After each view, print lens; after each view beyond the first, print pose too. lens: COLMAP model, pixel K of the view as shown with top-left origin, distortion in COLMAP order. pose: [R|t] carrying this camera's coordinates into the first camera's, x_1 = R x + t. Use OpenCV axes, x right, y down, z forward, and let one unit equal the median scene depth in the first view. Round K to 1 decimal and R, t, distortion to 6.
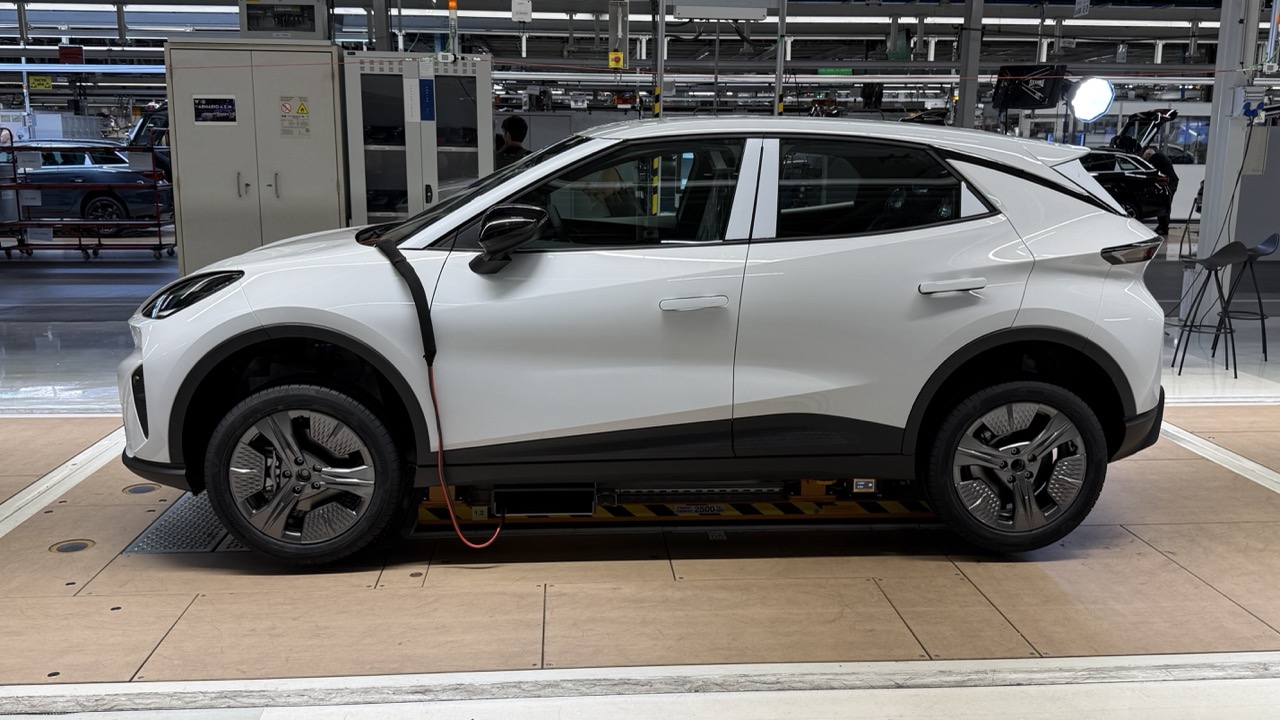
lens RADIAL K [[1118.0, 0, 643.8], [0, 1118.0, 369.1], [0, 0, 1]] dist [0.090114, -0.155116]
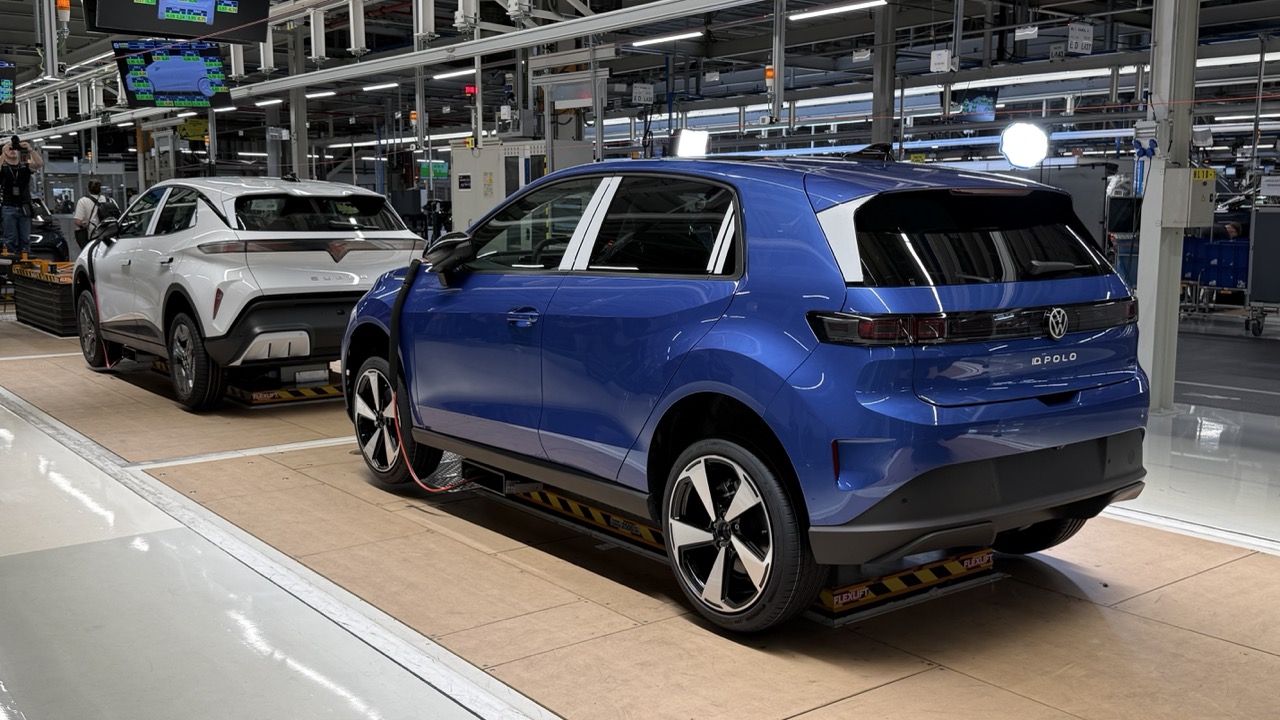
lens RADIAL K [[1191.1, 0, 646.0], [0, 1191.1, 353.3], [0, 0, 1]] dist [0.080431, 0.000000]
pose [[0.558513, 0.095884, -0.823935, 2.440124], [-0.163721, 0.986499, 0.003822, -0.056699], [0.813178, 0.132761, 0.566671, 0.494346]]
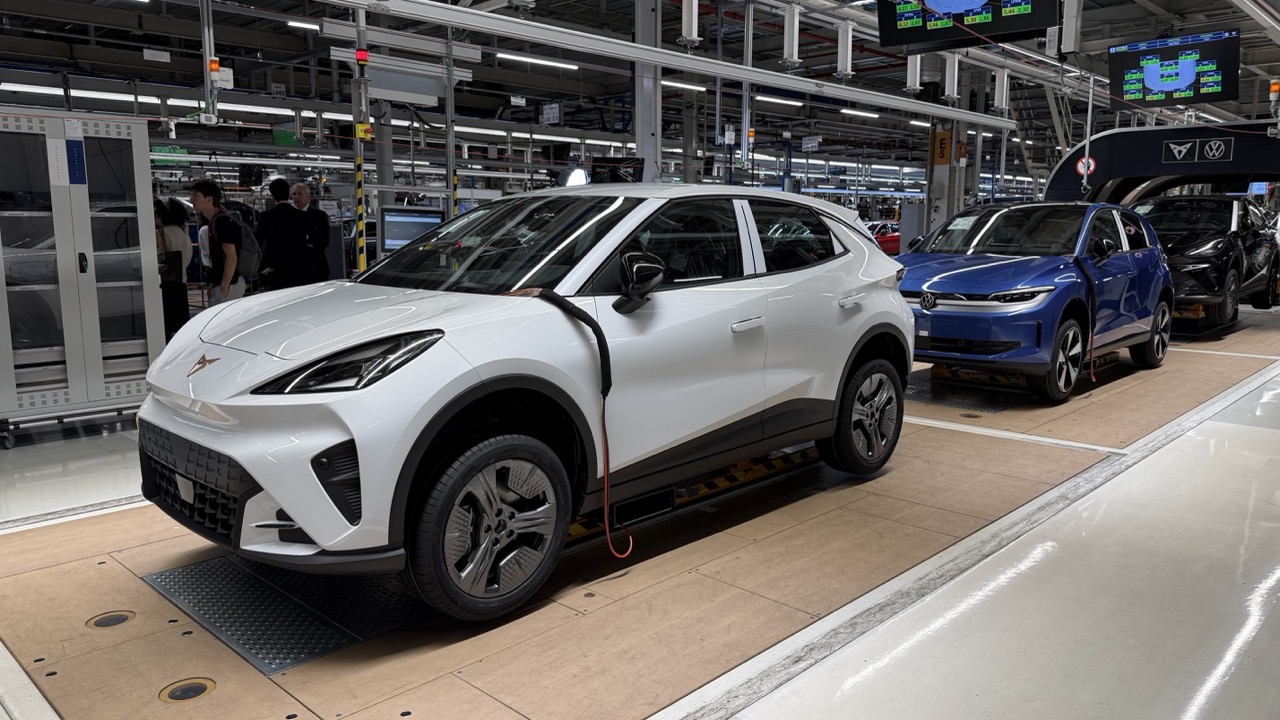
lens RADIAL K [[901.5, 0, 647.8], [0, 901.5, 362.5], [0, 0, 1]] dist [0.053296, -0.078452]
pose [[0.739401, -0.108008, 0.664545, -0.704320], [0.135844, 0.990681, 0.009870, -0.039588], [-0.659418, 0.082977, 0.747183, 0.289373]]
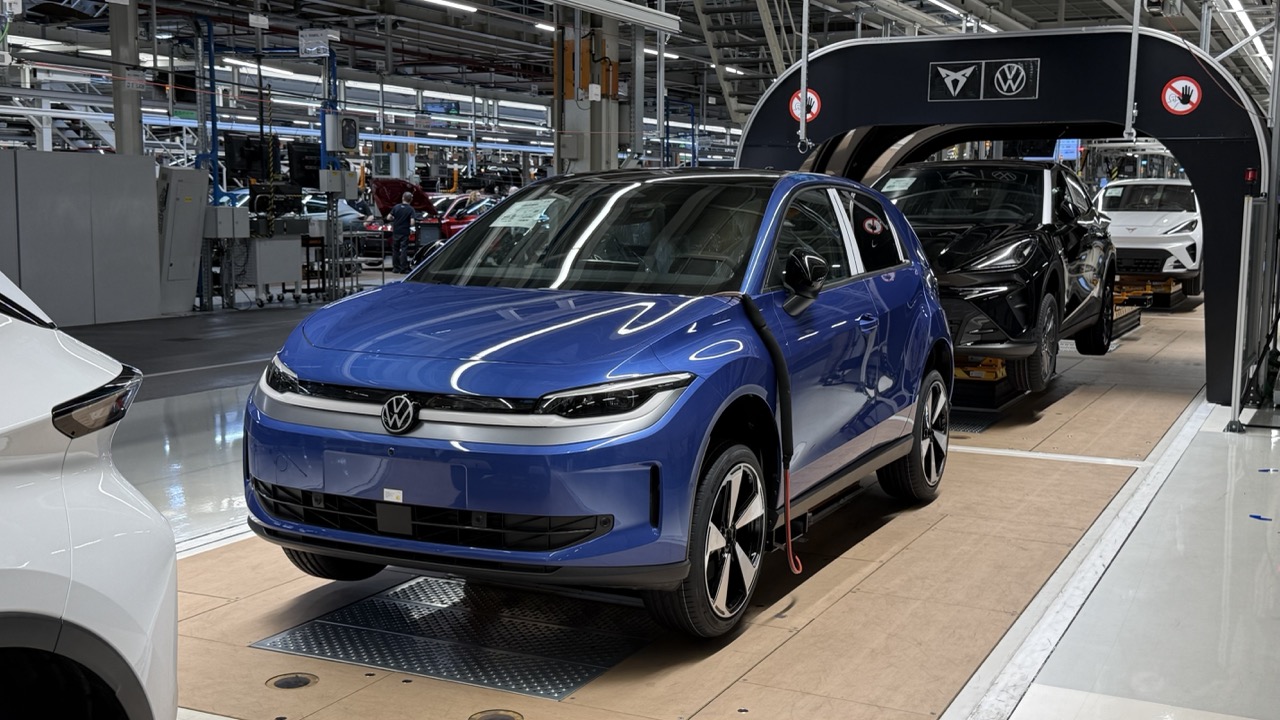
lens RADIAL K [[1422.0, 0, 645.1], [0, 1422.0, 372.5], [0, 0, 1]] dist [0.093301, 0.000000]
pose [[0.501065, -0.106970, 0.858773, 0.043156], [0.163232, 0.986202, 0.027602, -0.096820], [-0.849876, 0.126348, 0.511612, 0.514717]]
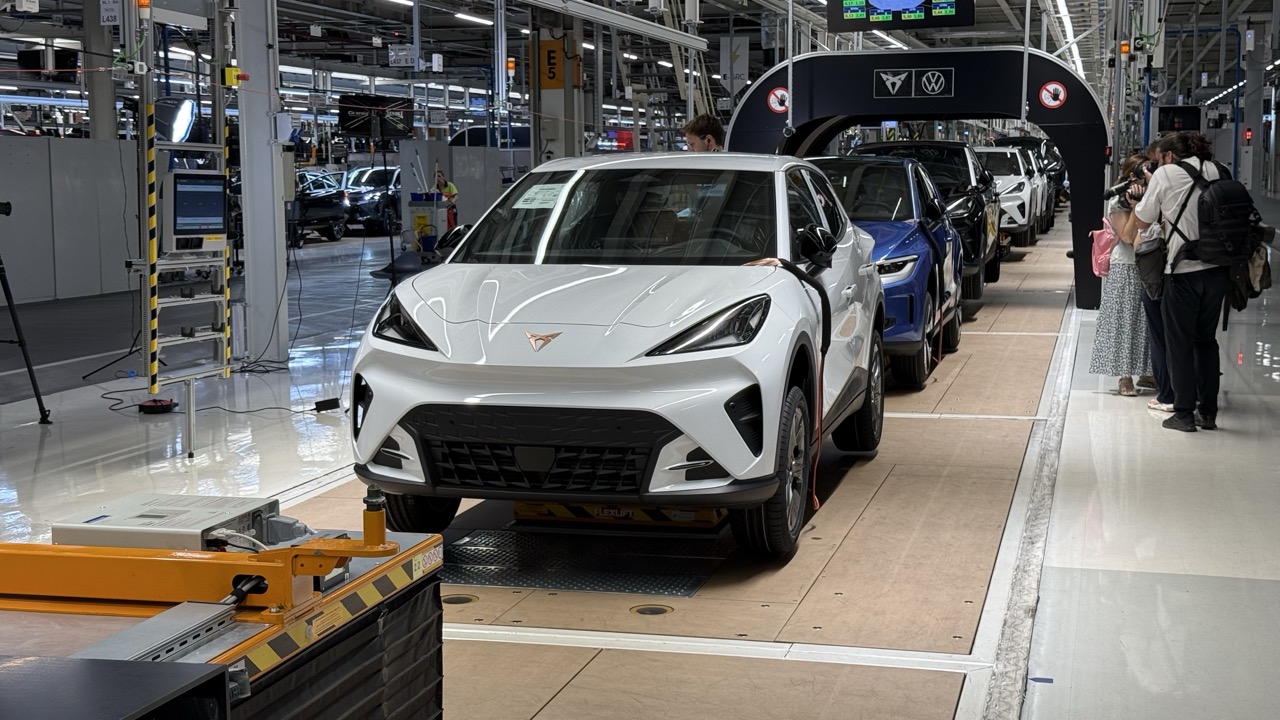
lens RADIAL K [[1784.8, 0, 644.4], [0, 1784.8, 365.2], [0, 0, 1]] dist [0.128863, 0.000000]
pose [[0.317823, -0.114468, 0.941215, -1.976091], [0.194692, 0.979411, 0.053372, -0.128190], [-0.927946, 0.166284, 0.333565, 0.502314]]
